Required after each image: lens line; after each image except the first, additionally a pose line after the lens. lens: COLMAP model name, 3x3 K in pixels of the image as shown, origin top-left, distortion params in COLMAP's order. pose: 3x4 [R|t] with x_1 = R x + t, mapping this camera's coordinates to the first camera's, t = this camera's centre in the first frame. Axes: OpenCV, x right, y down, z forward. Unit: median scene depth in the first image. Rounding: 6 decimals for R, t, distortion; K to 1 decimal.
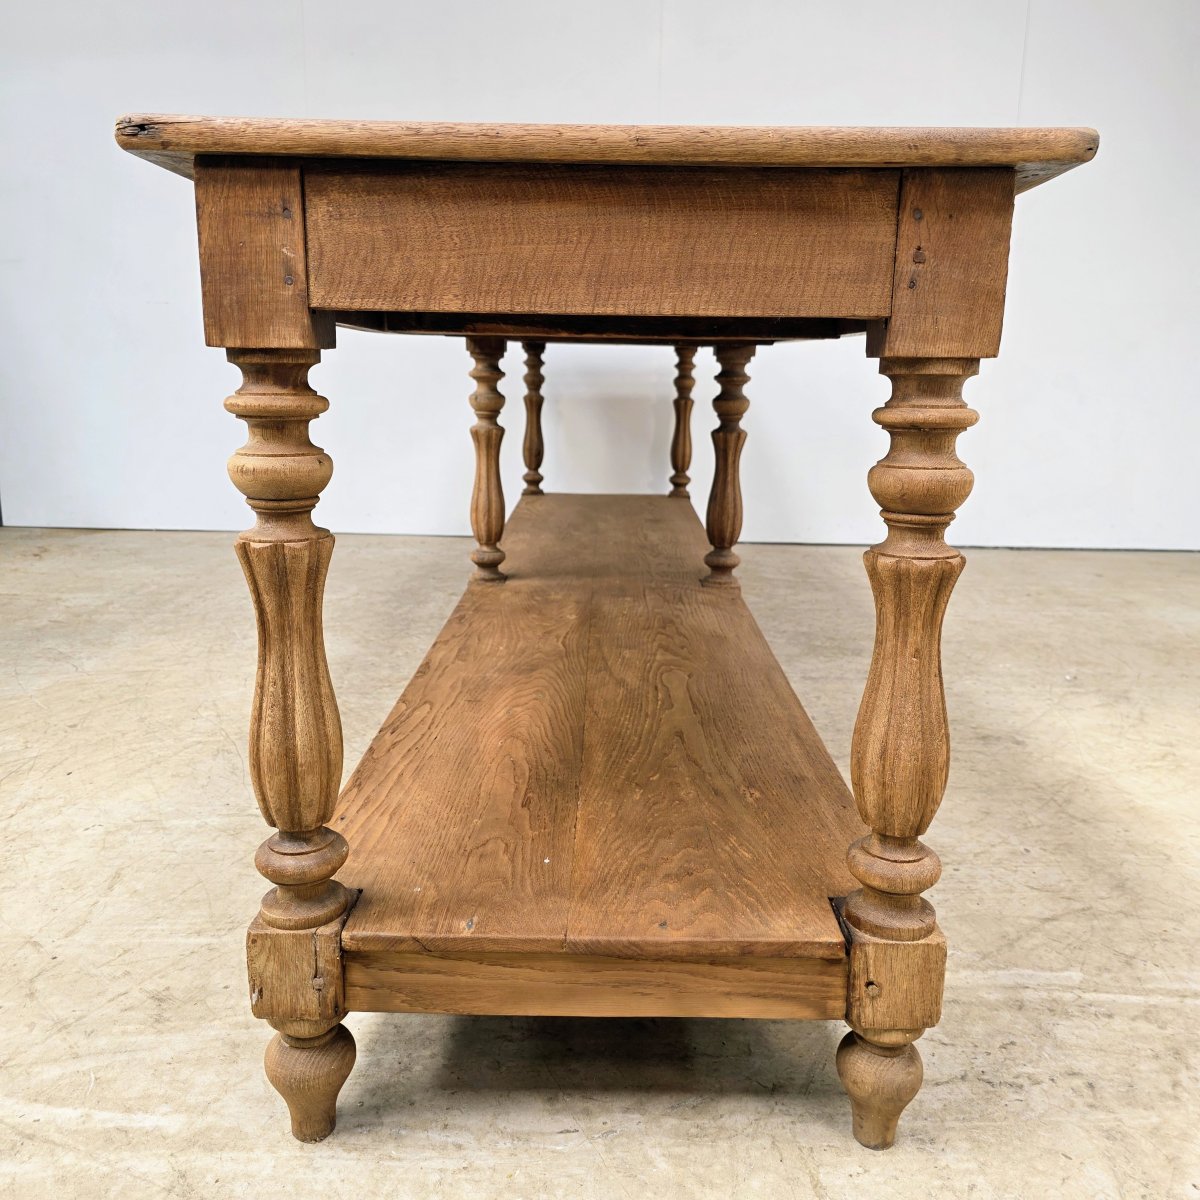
lens RADIAL K [[1096.7, 0, 603.8], [0, 1096.7, 596.5], [0, 0, 1]] dist [0.022969, 0.000000]
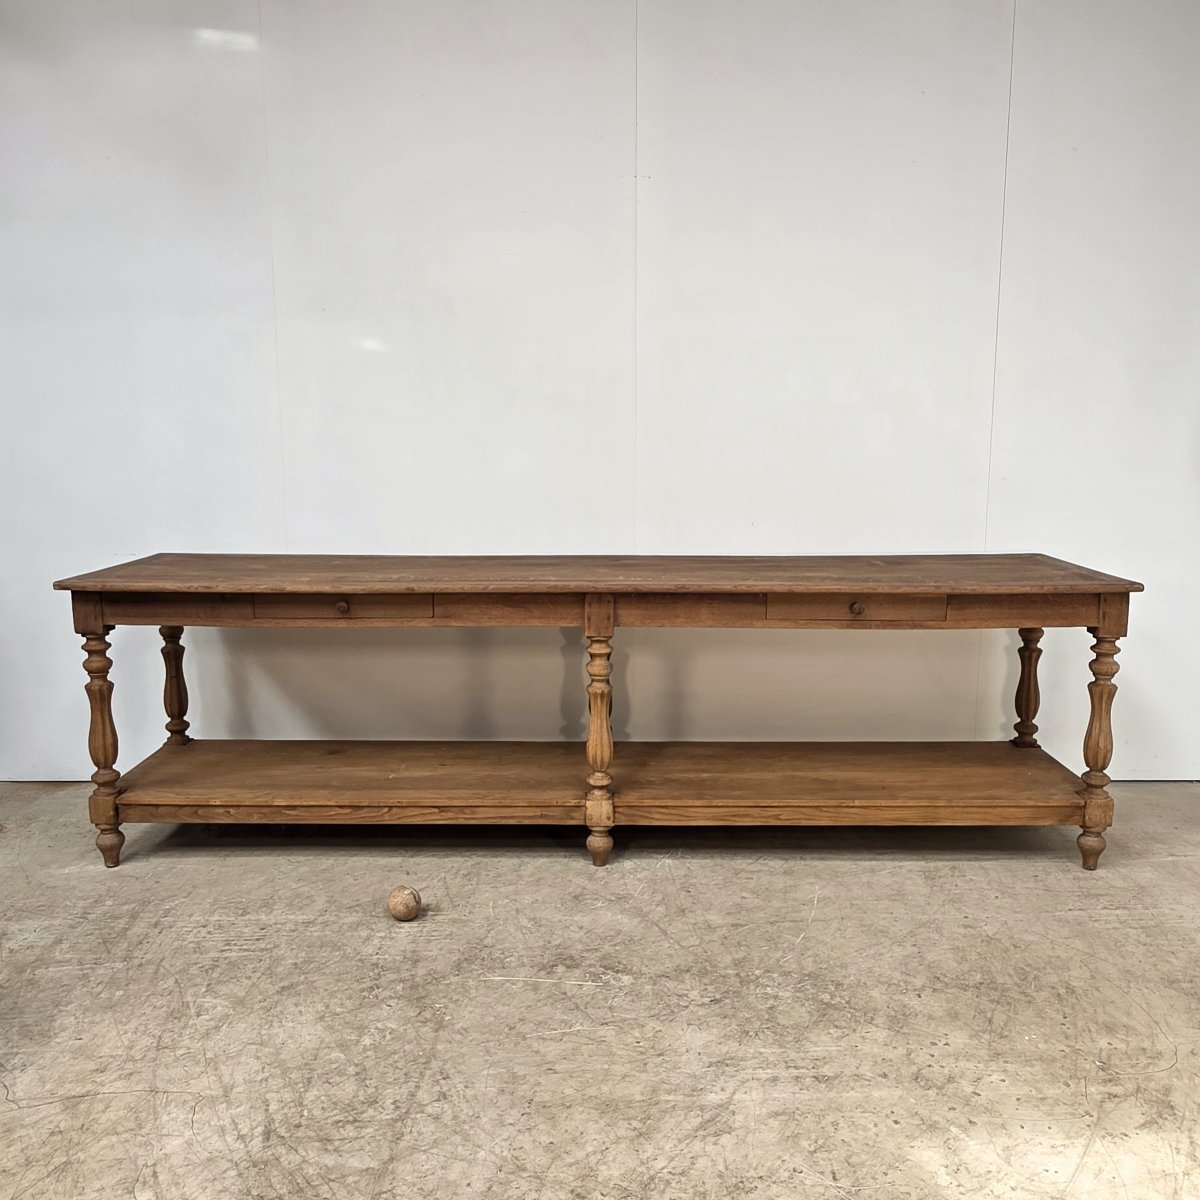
lens RADIAL K [[1051.4, 0, 611.1], [0, 1051.4, 590.2], [0, 0, 1]] dist [0.022293, -0.033357]
pose [[-0.014954, -0.171306, 0.985104, -3.266681], [0.215848, 0.961432, 0.170466, -1.164669], [-0.976312, 0.215182, 0.022599, 2.212073]]
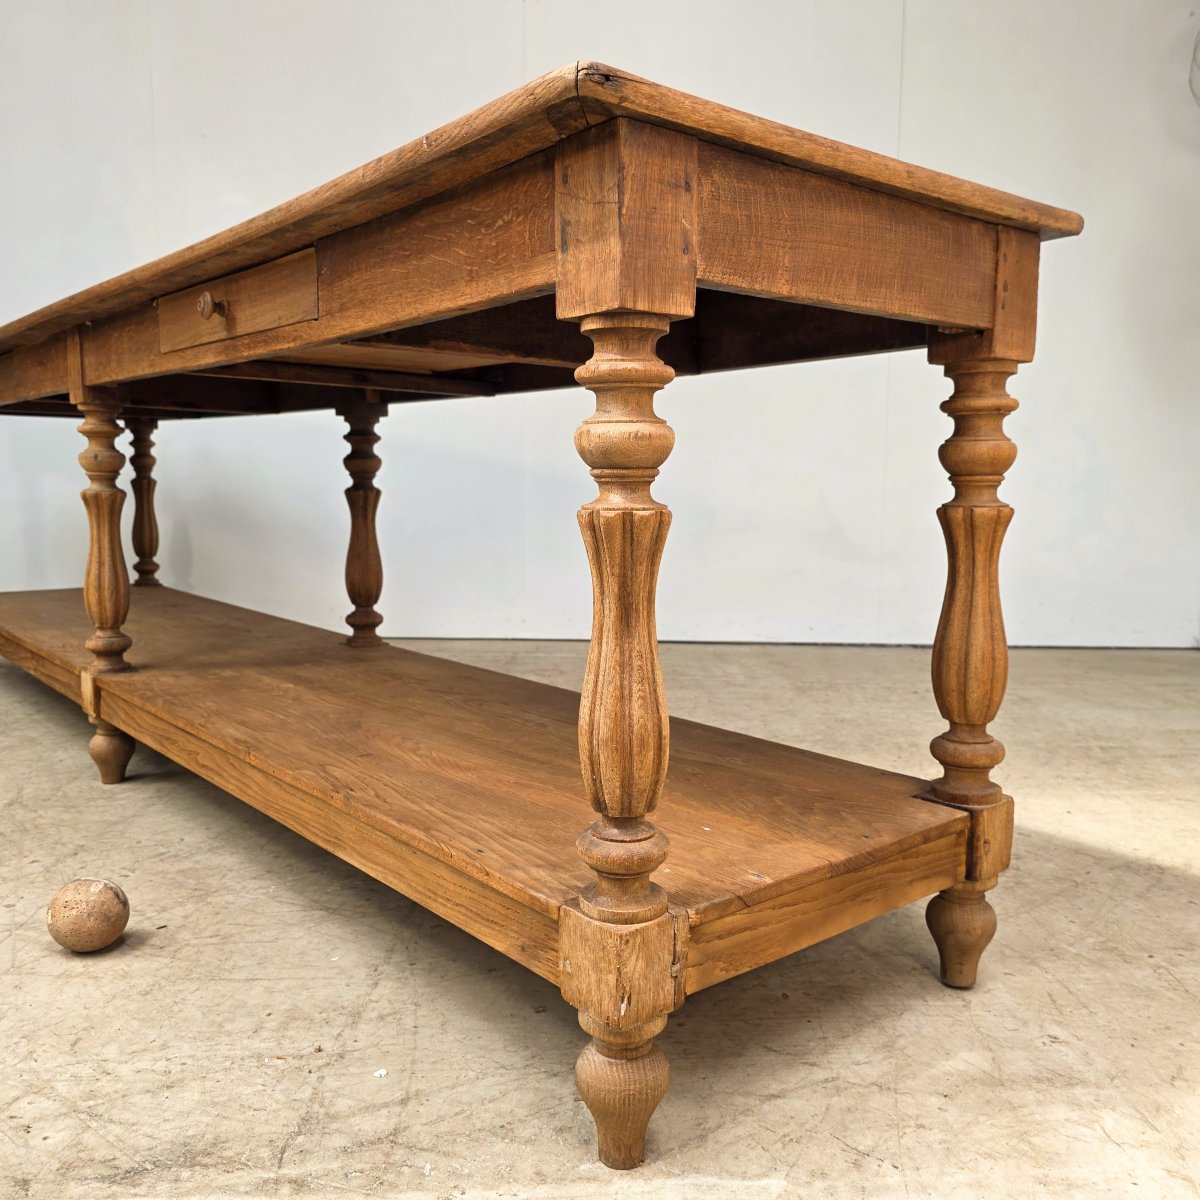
lens RADIAL K [[1096.7, 0, 606.5], [0, 1096.7, 599.9], [0, 0, 1]] dist [0.022969, 0.000000]
pose [[0.762942, -0.083877, 0.641002, -0.866811], [0.146469, 0.988190, -0.045025, 0.062102], [-0.629656, 0.128238, 0.766217, 0.247069]]
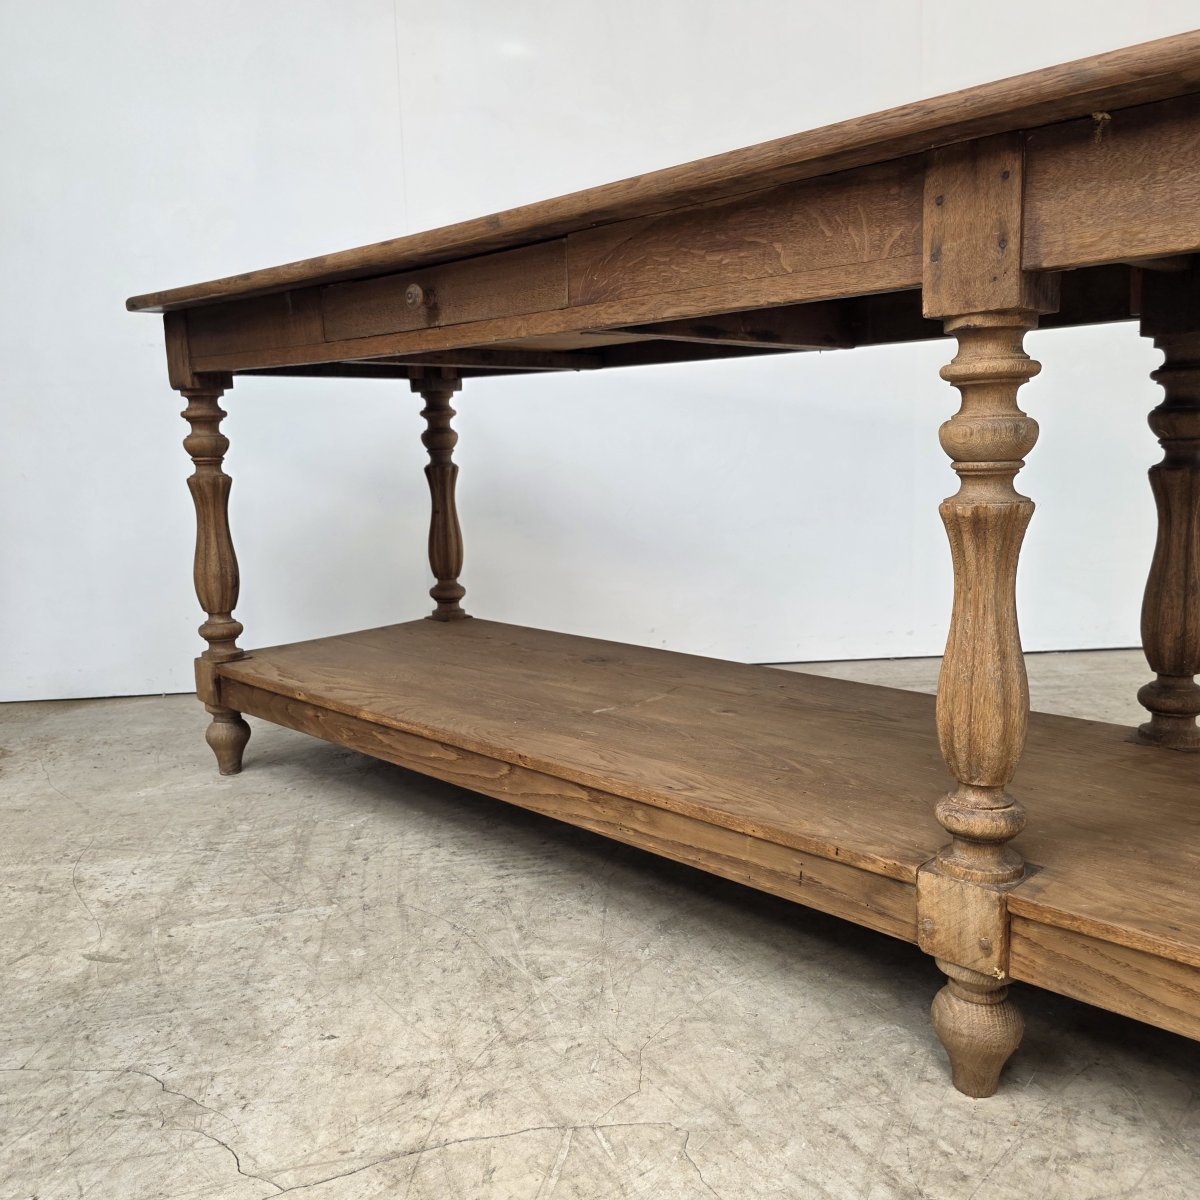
lens RADIAL K [[1096.7, 0, 584.3], [0, 1096.7, 589.4], [0, 0, 1]] dist [0.022969, 0.000000]
pose [[0.701583, -0.142505, 0.698193, -1.186191], [0.197922, 0.980217, 0.001185, -0.361983], [-0.684550, 0.137356, 0.715908, 1.937489]]
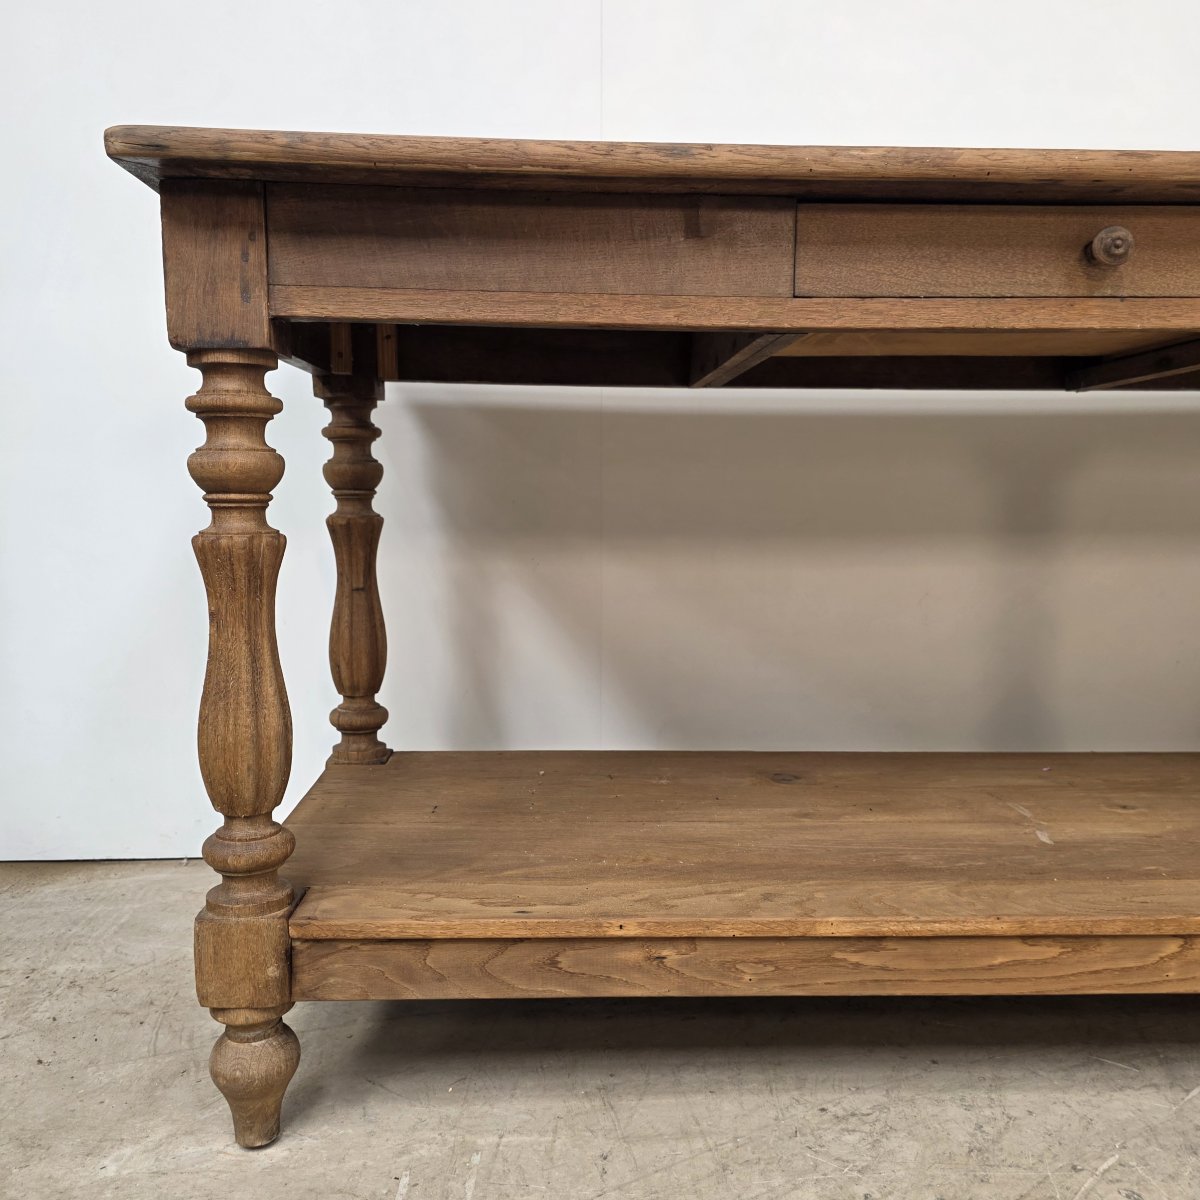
lens RADIAL K [[1096.7, 0, 600.0], [0, 1096.7, 596.9], [0, 0, 1]] dist [0.022969, 0.000000]
pose [[-0.047063, -0.125396, 0.990990, -1.215445], [0.216748, 0.967170, 0.132675, -0.702017], [-0.975092, 0.221040, -0.018339, 3.532822]]
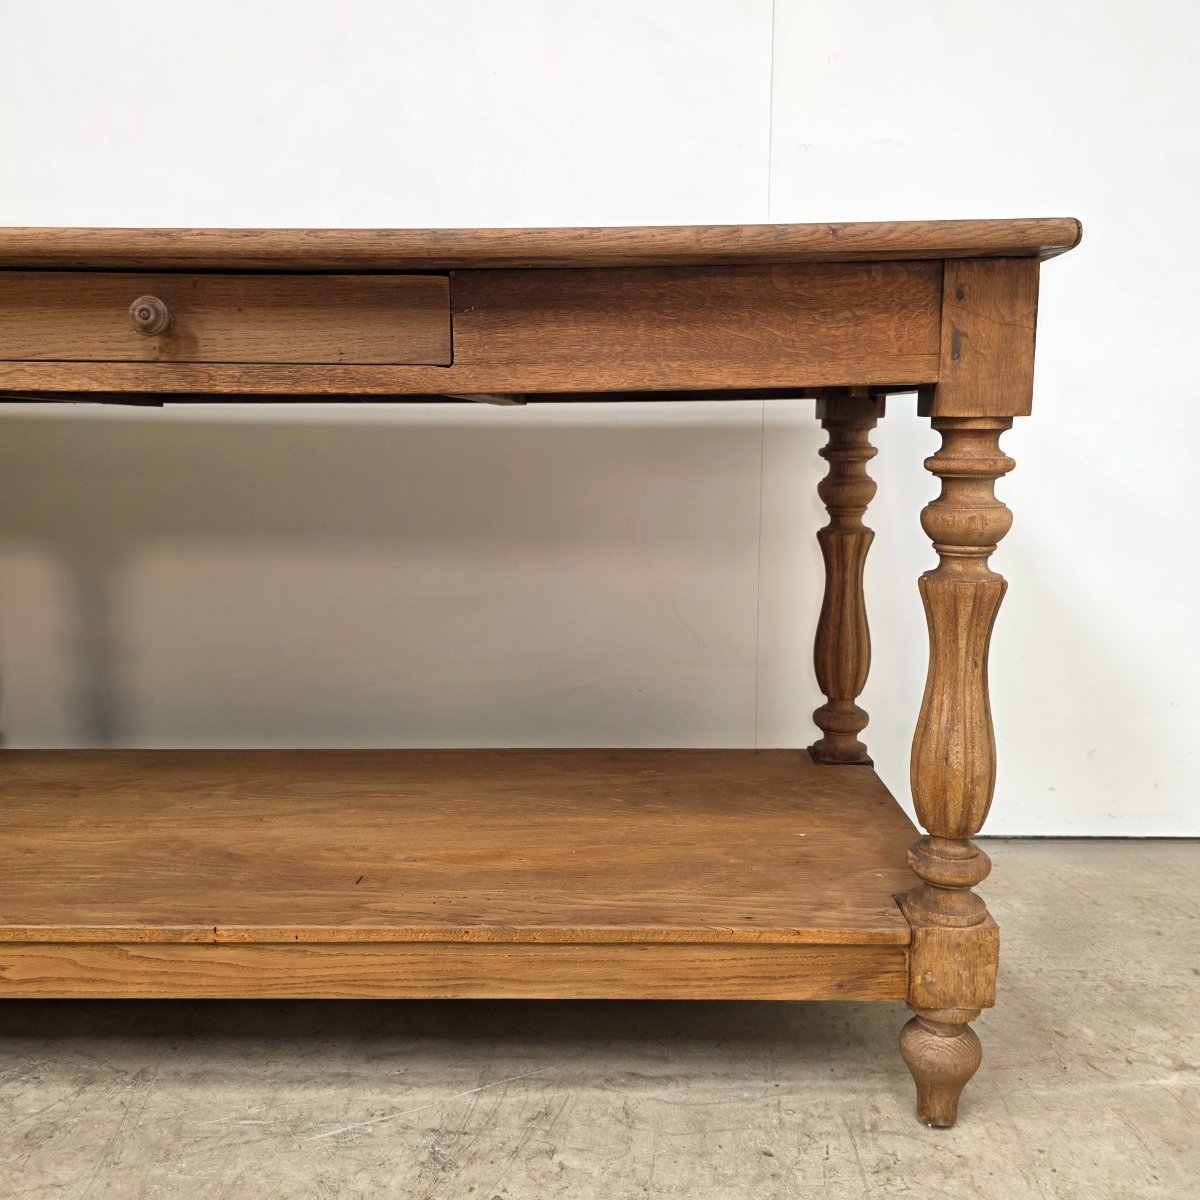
lens RADIAL K [[1096.7, 0, 613.5], [0, 1096.7, 601.3], [0, 0, 1]] dist [0.022969, 0.000000]
pose [[-0.006074, -0.179736, 0.983696, -1.316522], [0.213856, 0.960722, 0.176859, -0.291278], [-0.976846, 0.211444, 0.032602, 1.227233]]
